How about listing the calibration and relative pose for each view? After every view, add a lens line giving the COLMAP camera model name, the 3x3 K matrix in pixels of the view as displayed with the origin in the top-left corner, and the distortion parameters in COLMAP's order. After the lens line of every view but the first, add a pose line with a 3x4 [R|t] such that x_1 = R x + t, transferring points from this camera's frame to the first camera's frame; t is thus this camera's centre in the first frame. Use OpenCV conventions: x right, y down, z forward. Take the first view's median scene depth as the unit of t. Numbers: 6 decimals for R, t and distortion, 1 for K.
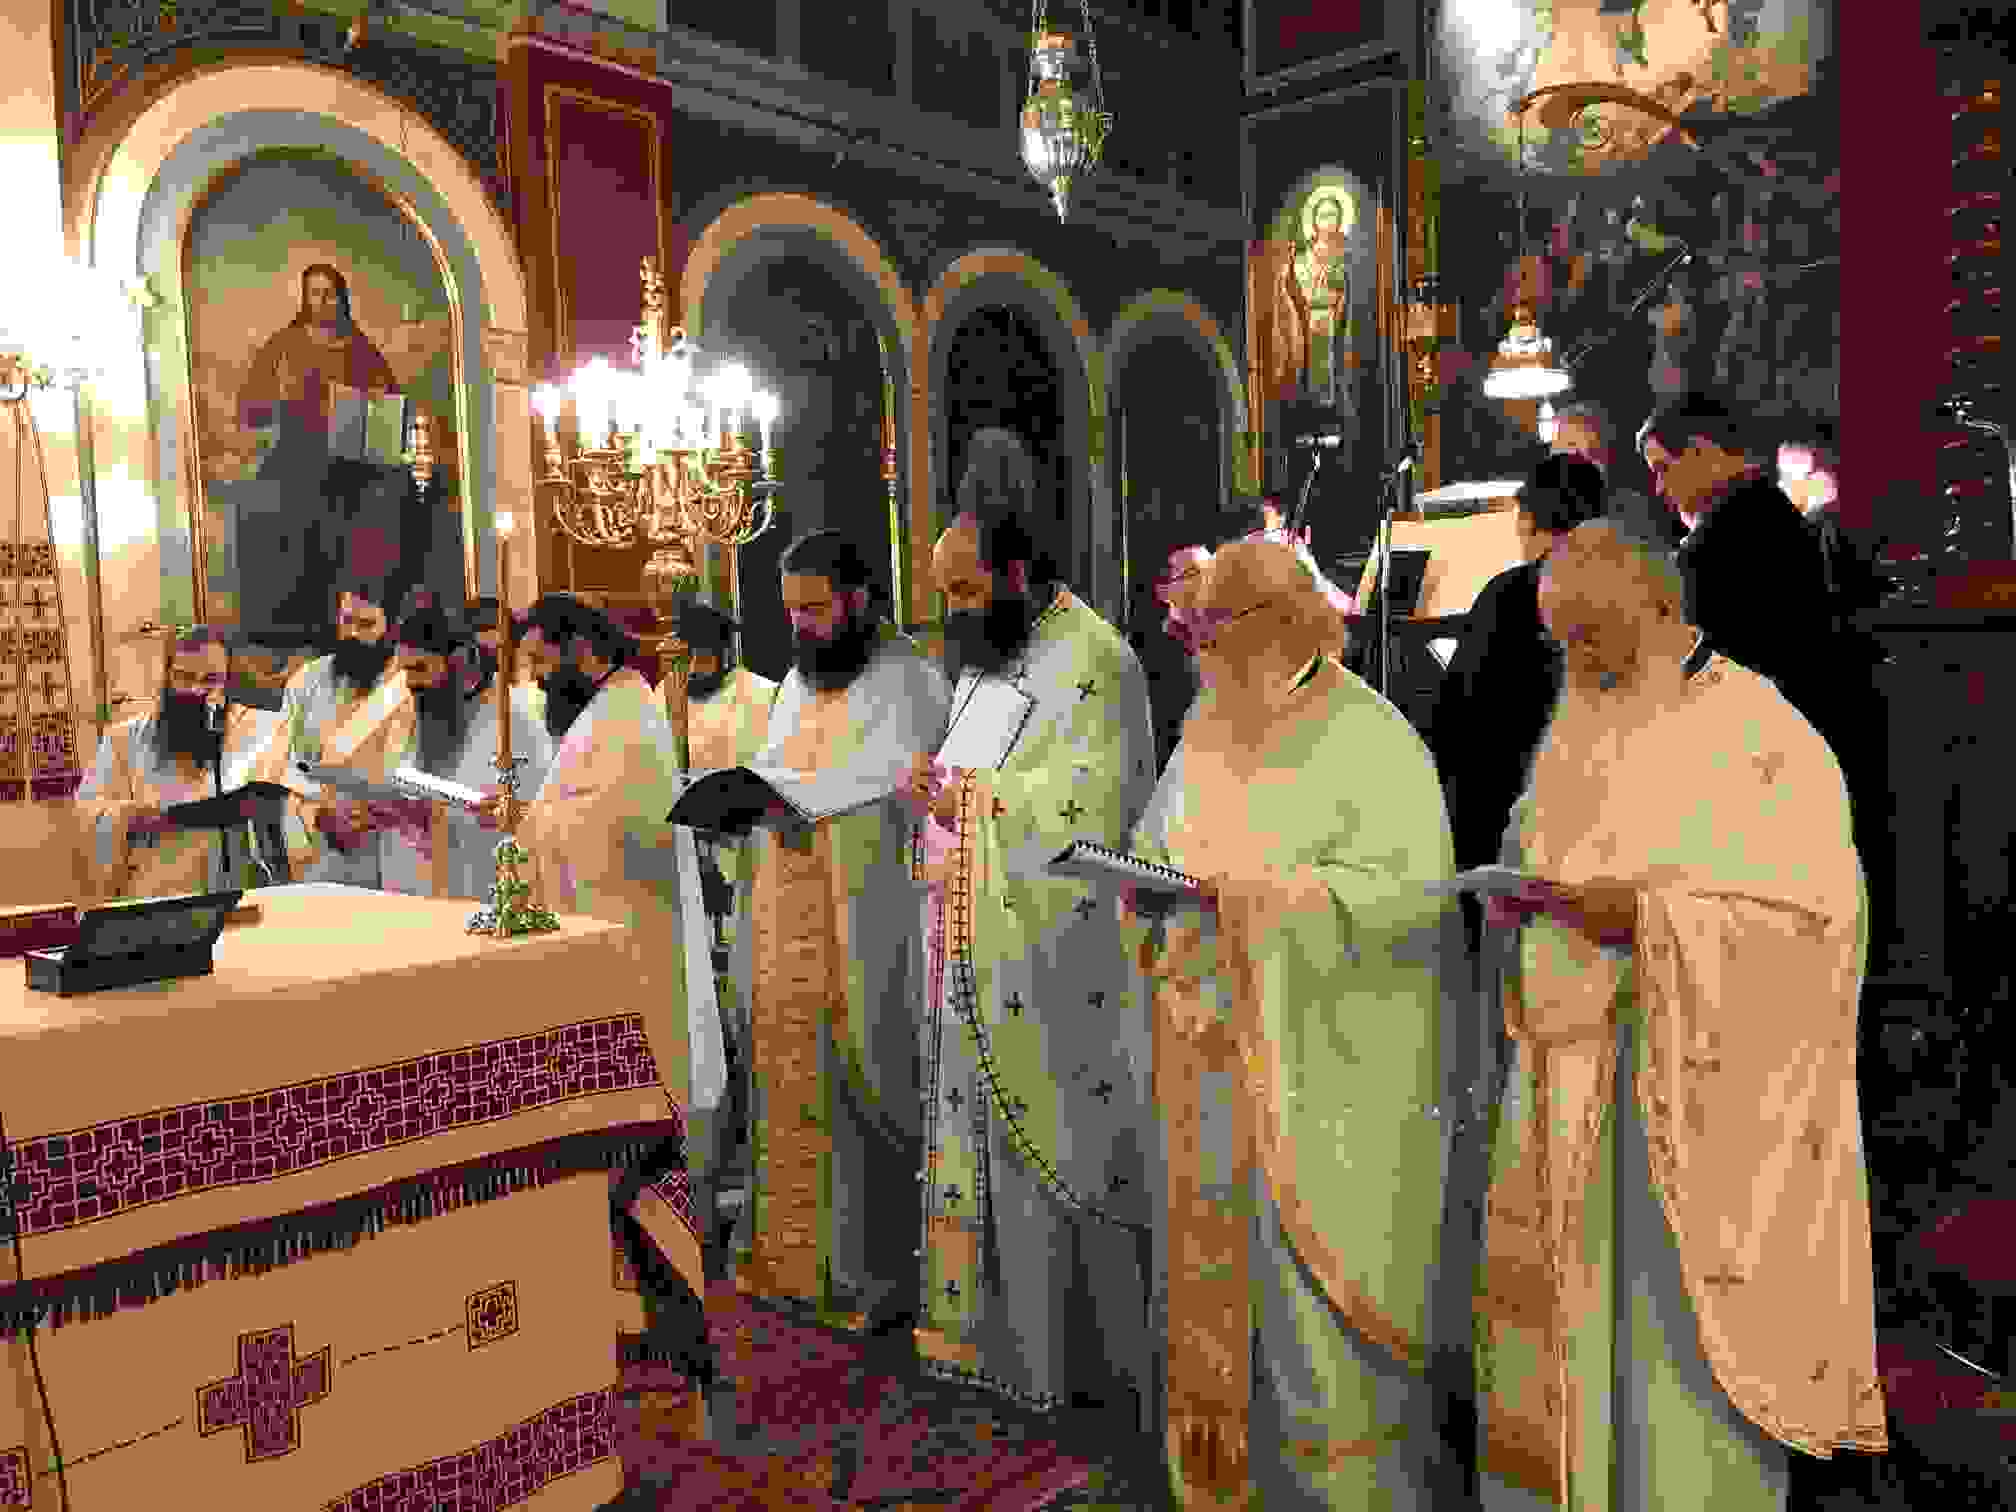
lens RADIAL K [[1636.4, 0, 1028.7], [0, 1636.4, 757.0], [0, 0, 1]] dist [-0.003738, -0.005718]
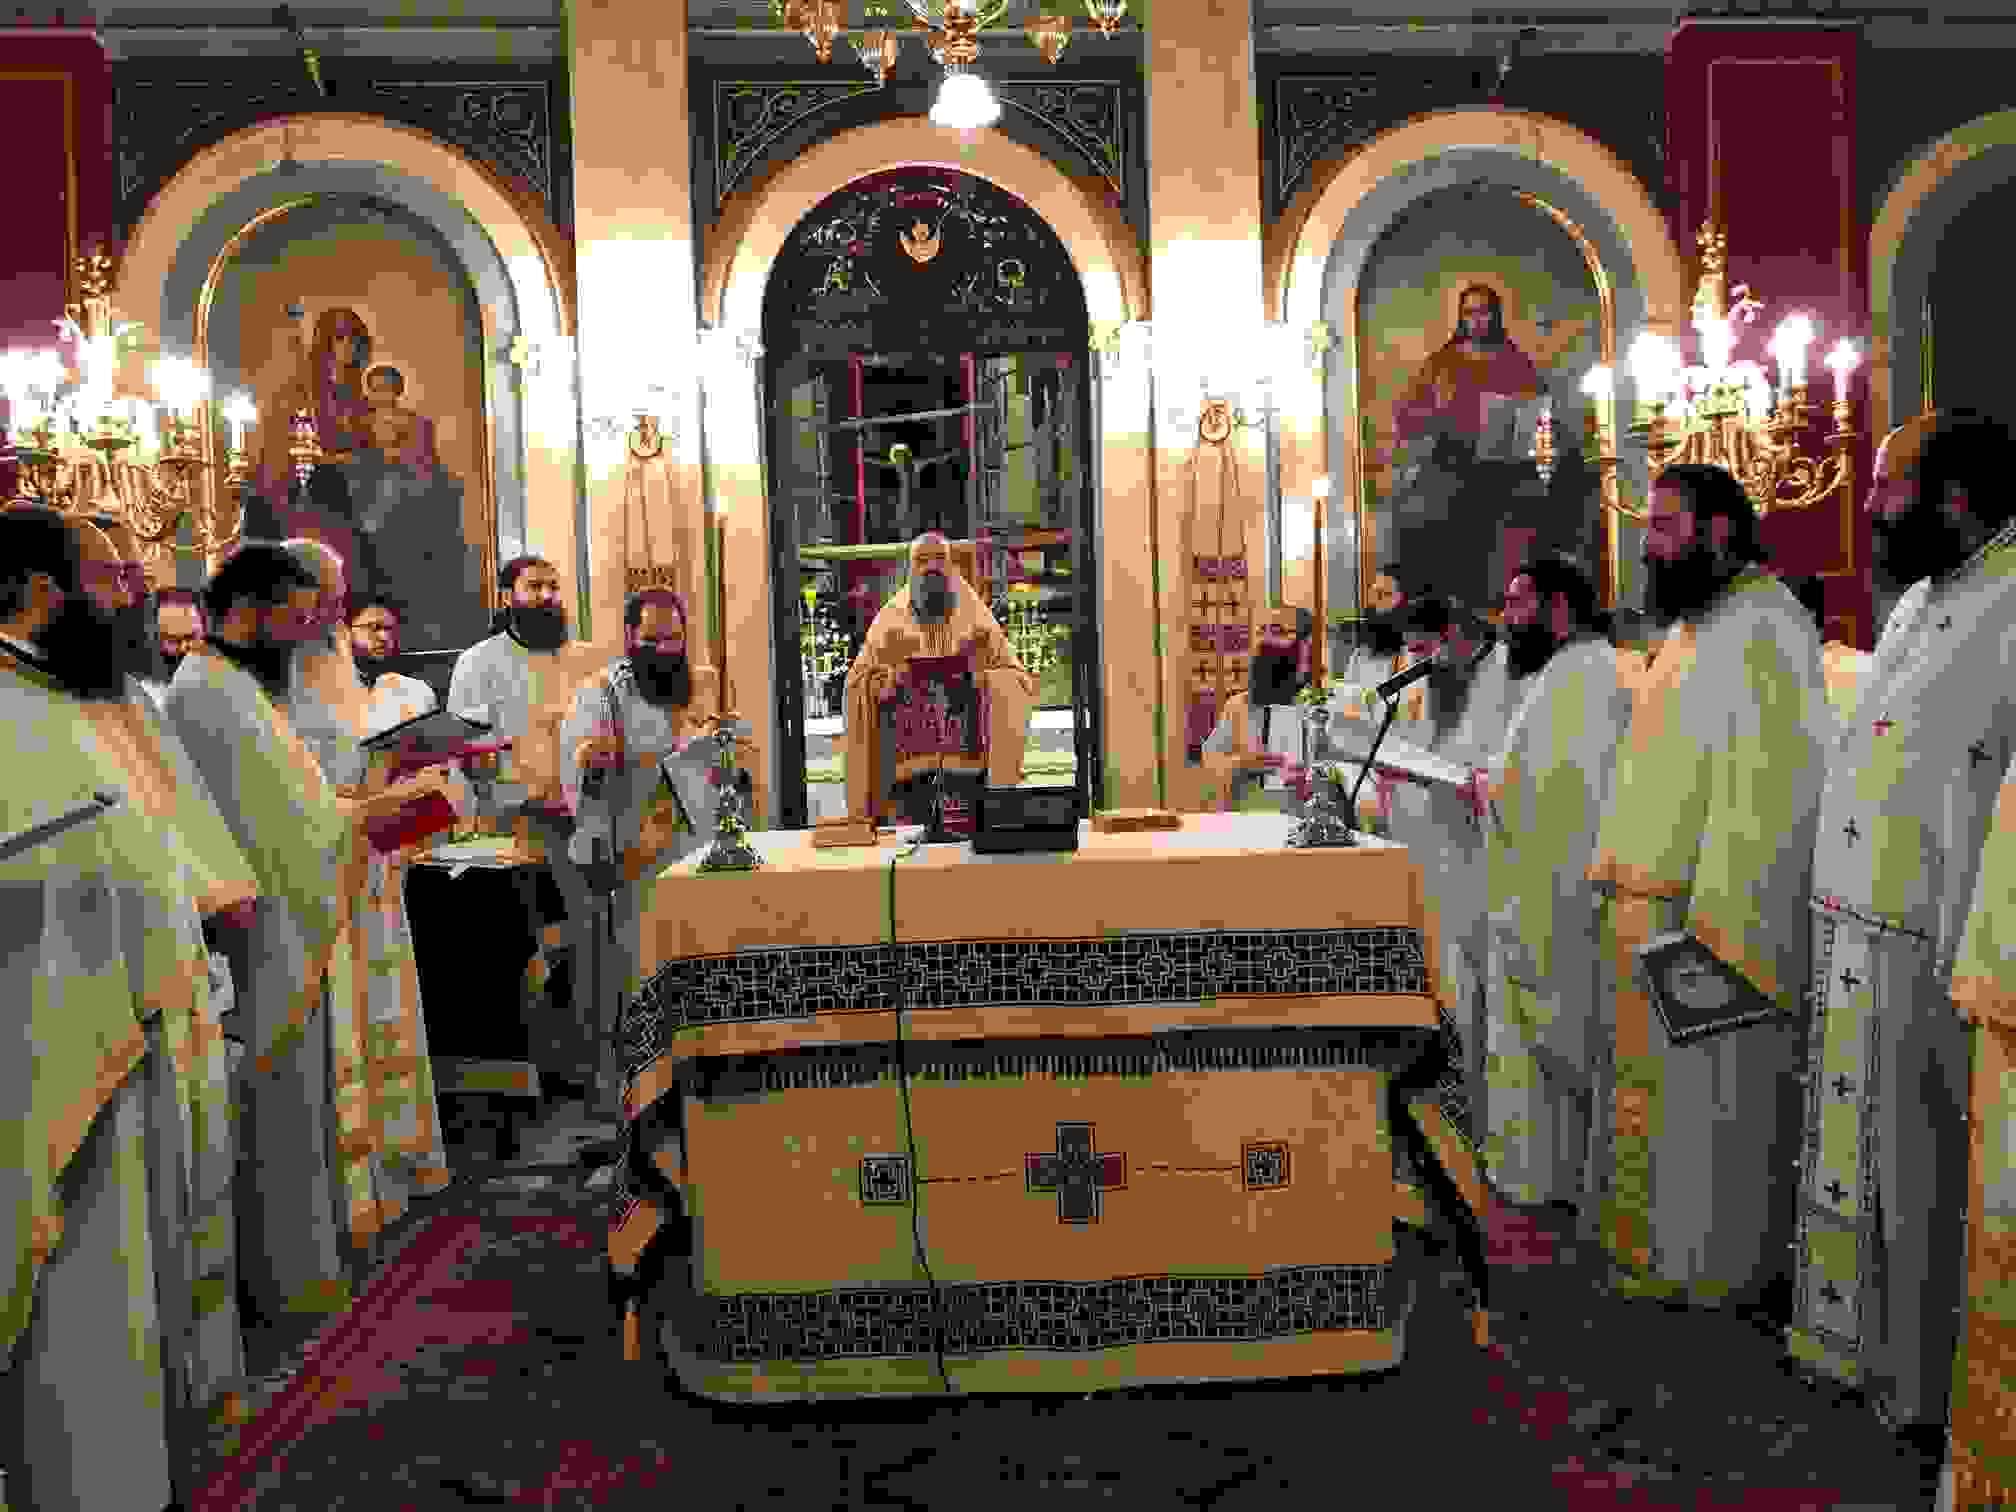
lens RADIAL K [[1636.4, 0, 1028.7], [0, 1636.4, 757.0], [0, 0, 1]] dist [-0.003738, -0.005718]
pose [[0.695619, 0.024878, -0.717980, 0.194375], [-0.033120, 0.999448, 0.002543, 0.027422], [0.717647, 0.022010, 0.696059, 0.031922]]
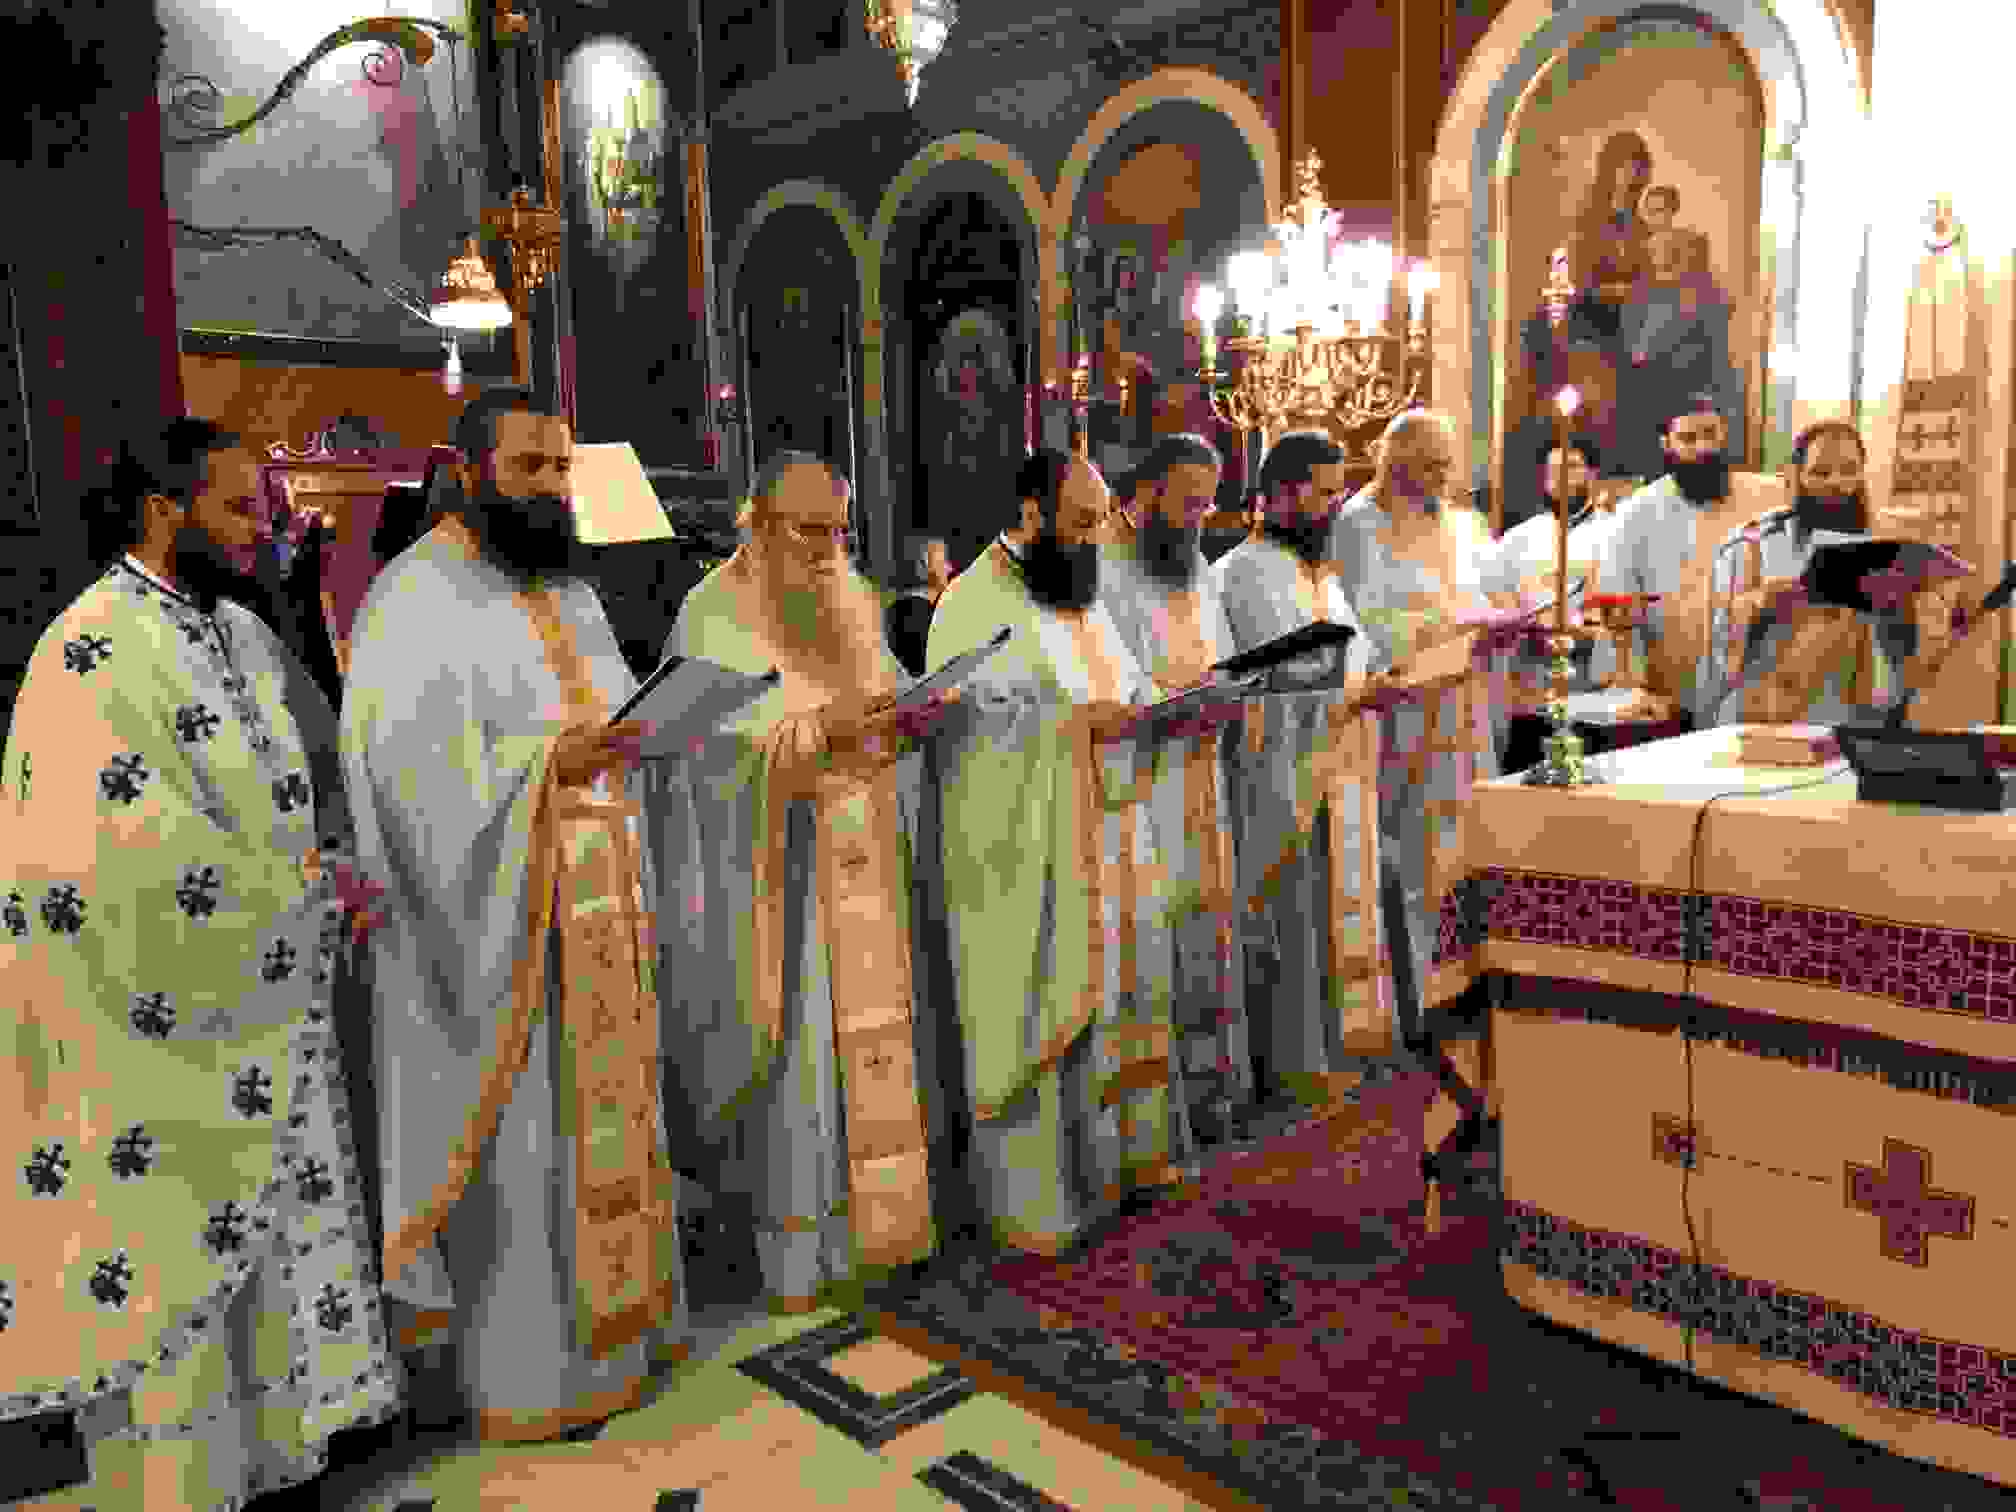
lens RADIAL K [[1636.4, 0, 1028.7], [0, 1636.4, 757.0], [0, 0, 1]] dist [-0.003738, -0.005718]
pose [[-0.142467, 0.165273, -0.975904, 0.273880], [-0.022465, 0.985167, 0.170121, -0.027915], [0.989545, 0.046161, -0.136641, 0.259464]]
